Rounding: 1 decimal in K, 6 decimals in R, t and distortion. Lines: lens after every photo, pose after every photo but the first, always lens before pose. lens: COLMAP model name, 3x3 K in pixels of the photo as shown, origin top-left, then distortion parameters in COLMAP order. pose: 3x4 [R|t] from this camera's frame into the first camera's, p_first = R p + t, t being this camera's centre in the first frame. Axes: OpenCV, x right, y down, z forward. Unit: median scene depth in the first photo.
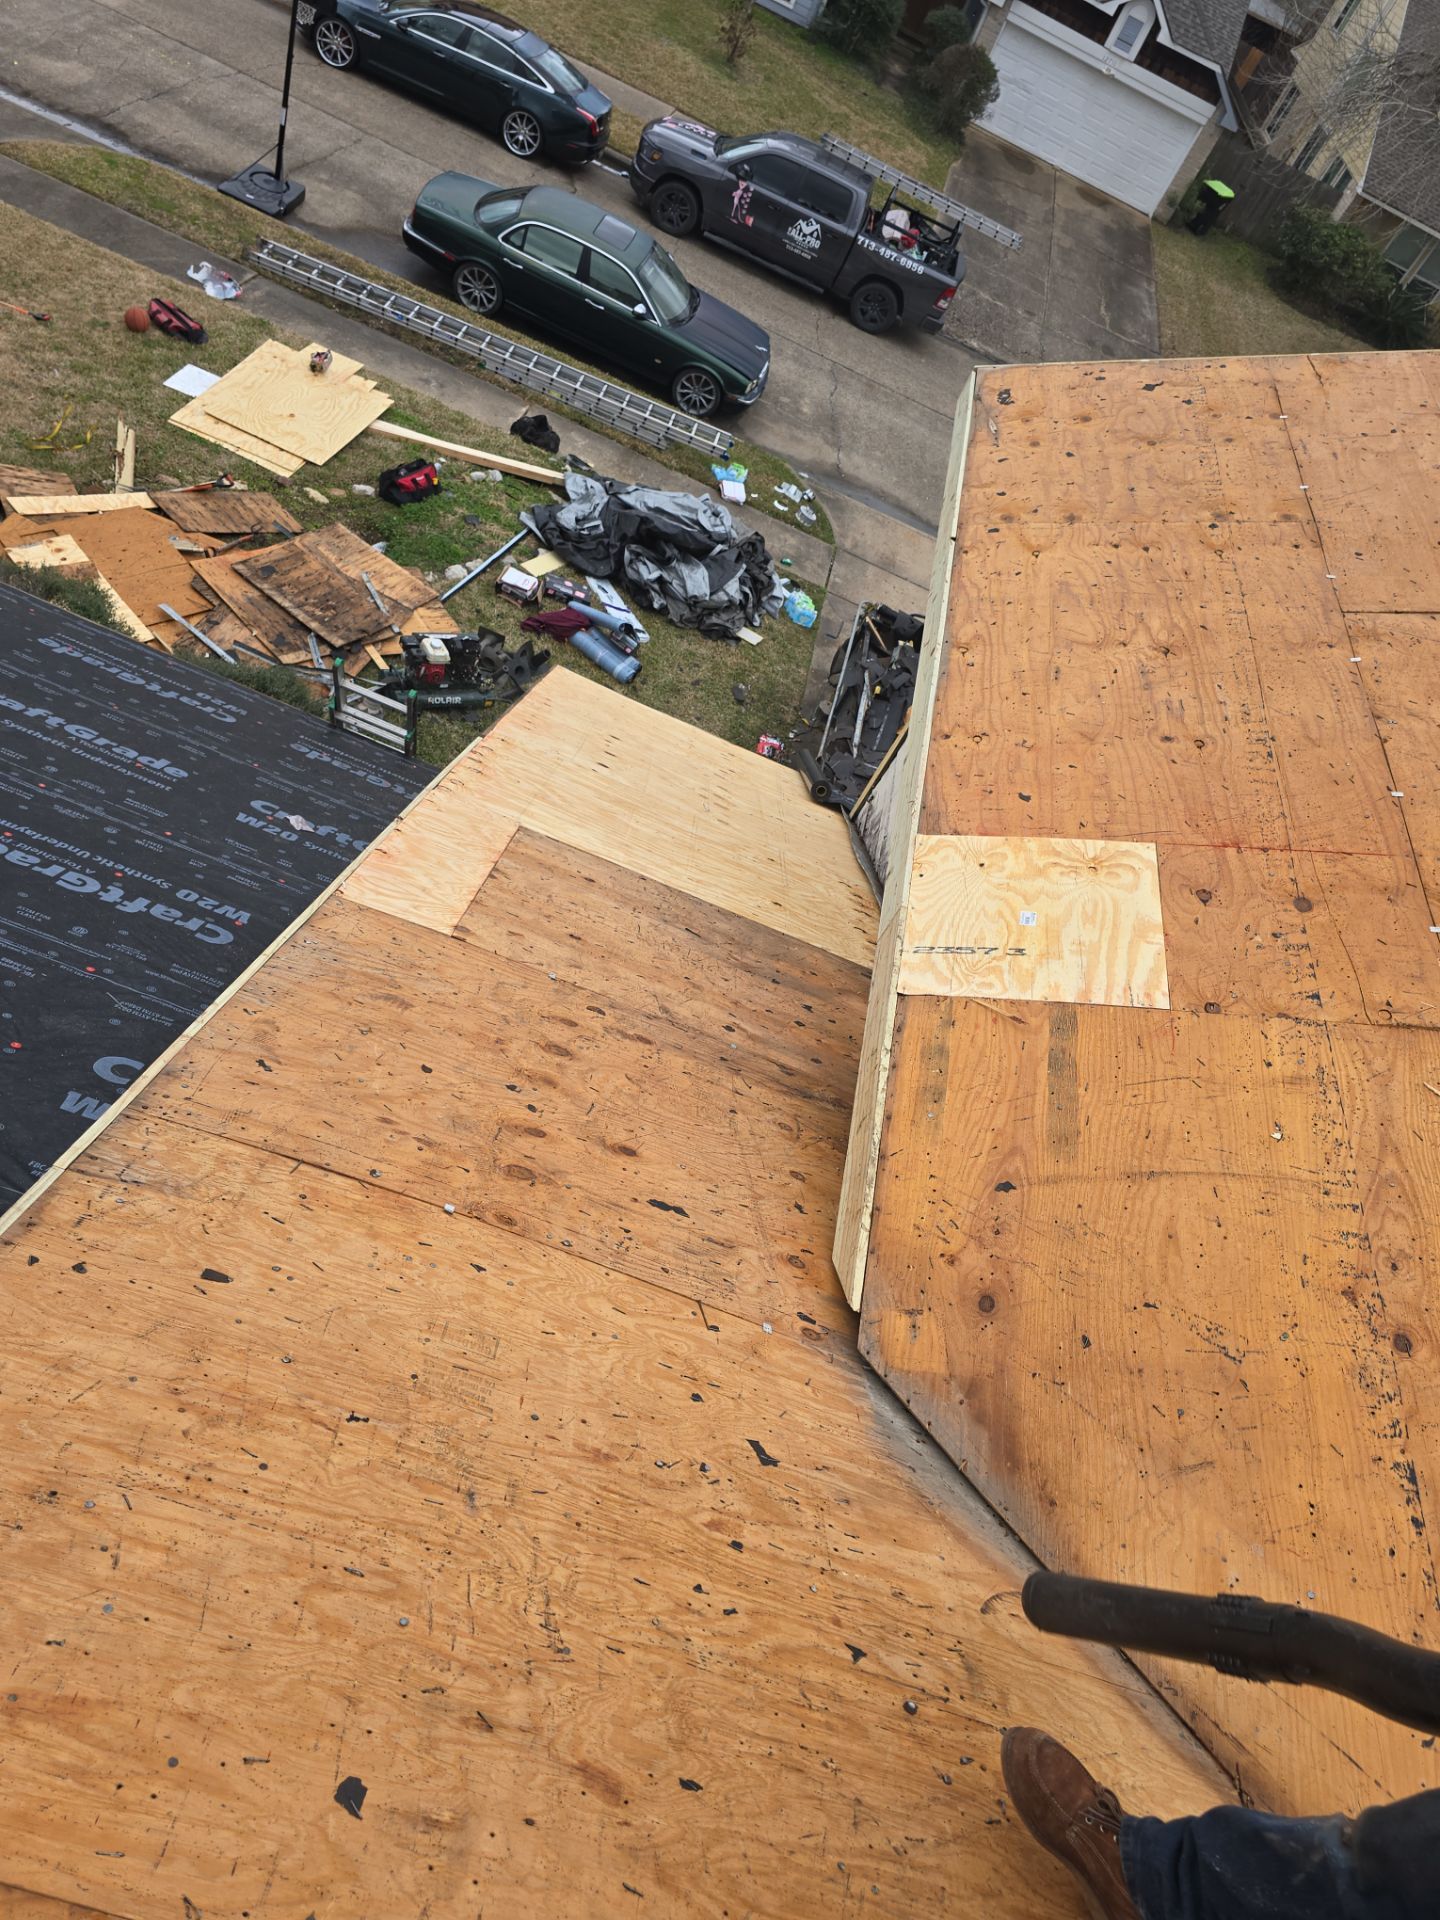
lens RADIAL K [[1316.6, 0, 687.1], [0, 1316.6, 965.9], [0, 0, 1]] dist [0.040312, -0.043284]
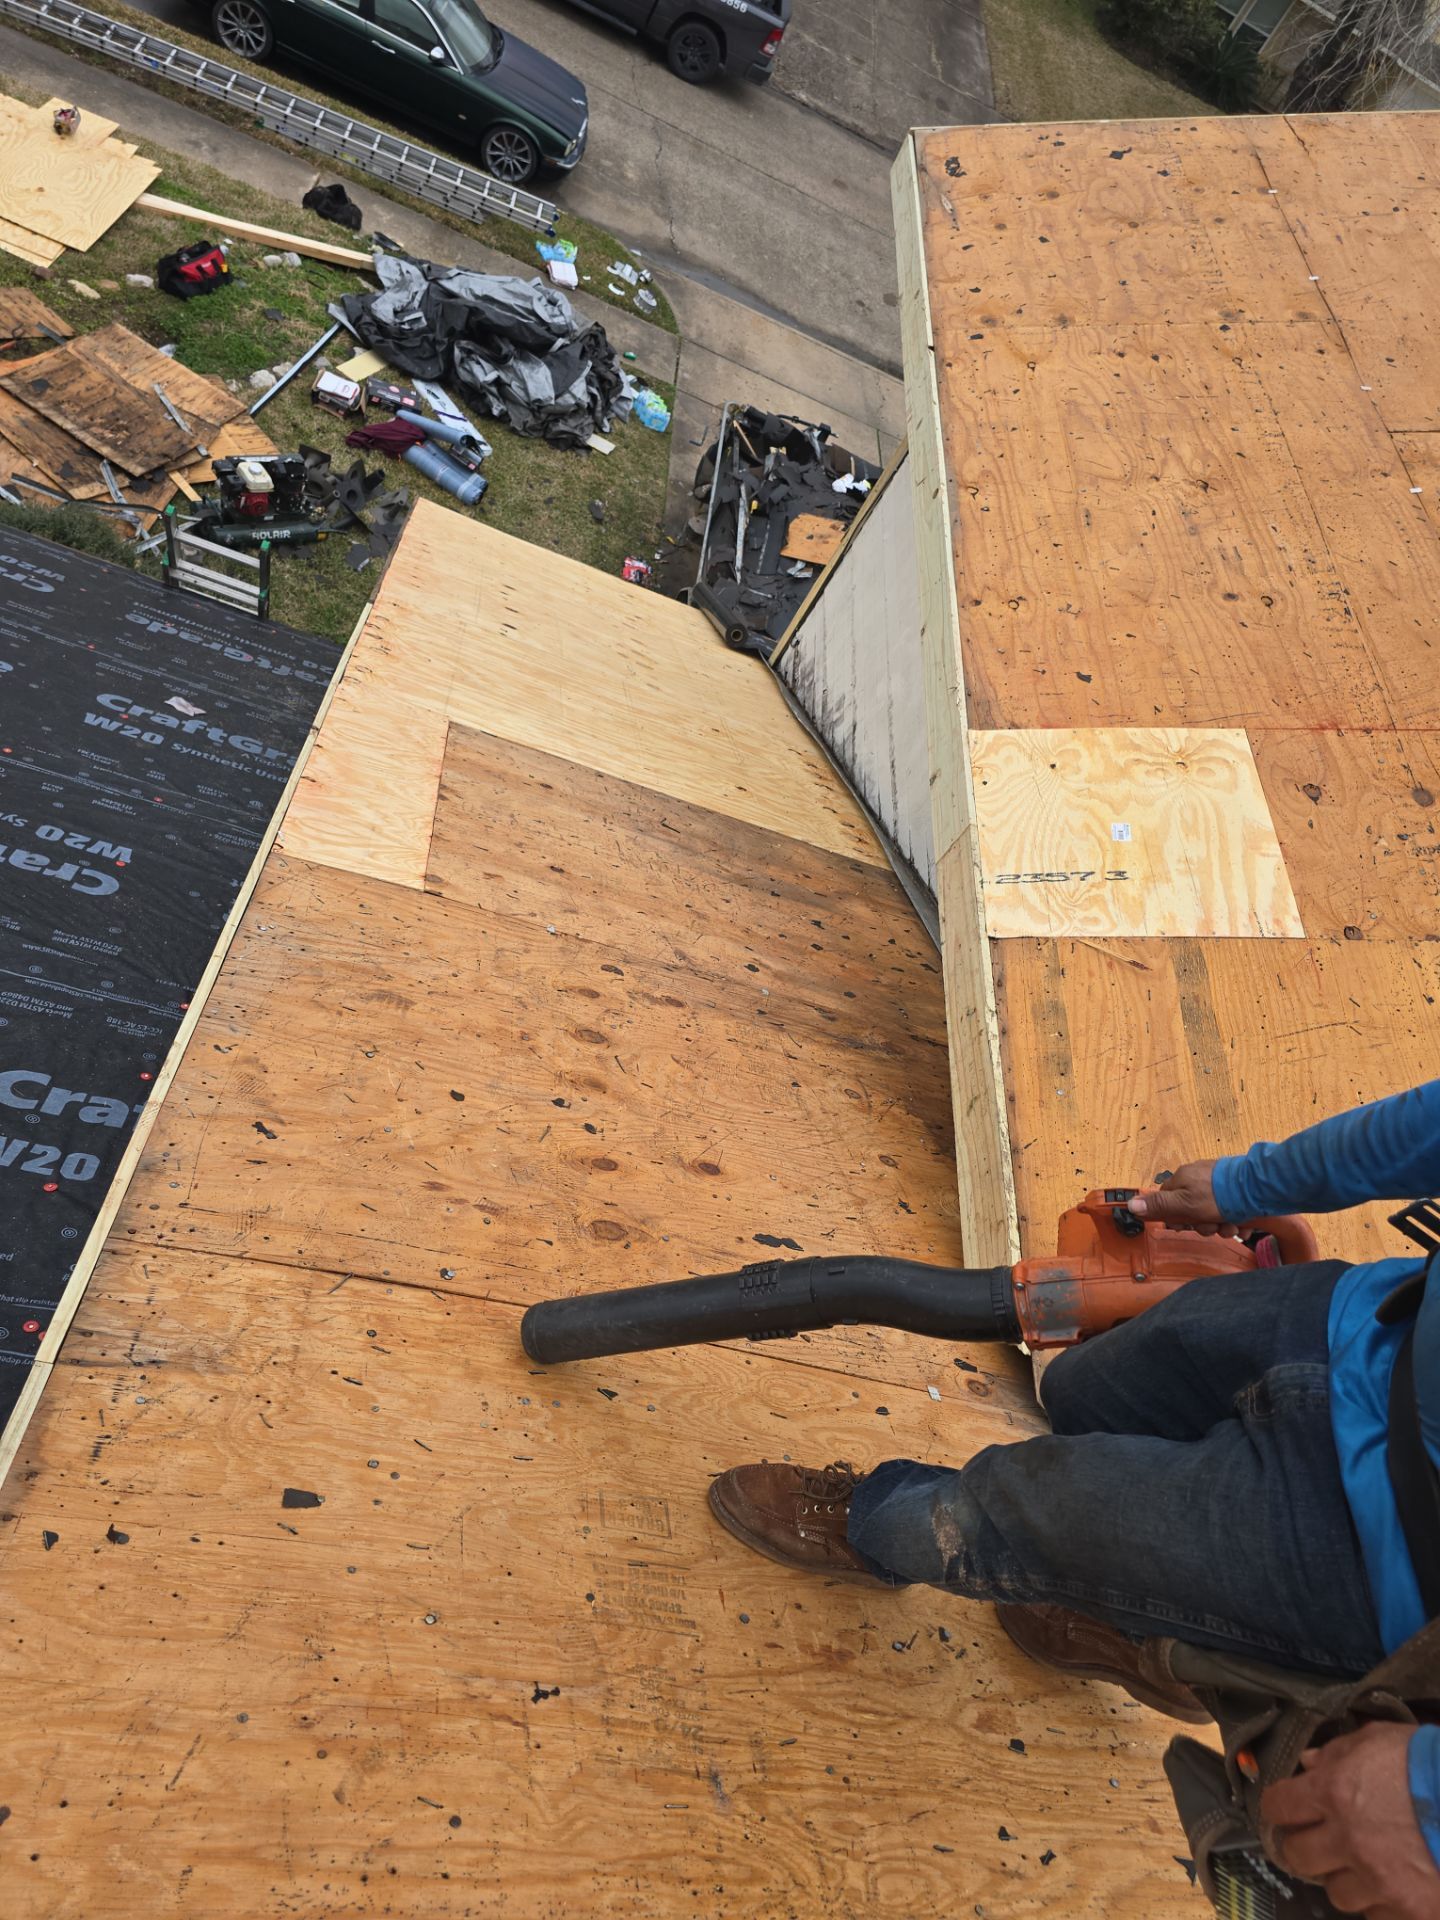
lens RADIAL K [[1316.6, 0, 687.1], [0, 1316.6, 965.9], [0, 0, 1]] dist [0.040312, -0.043284]
pose [[0.989230, -0.080623, 0.122160, -0.088156], [0.062506, 0.987384, 0.145485, -0.062064], [-0.132348, -0.136282, 0.981790, 0.123084]]
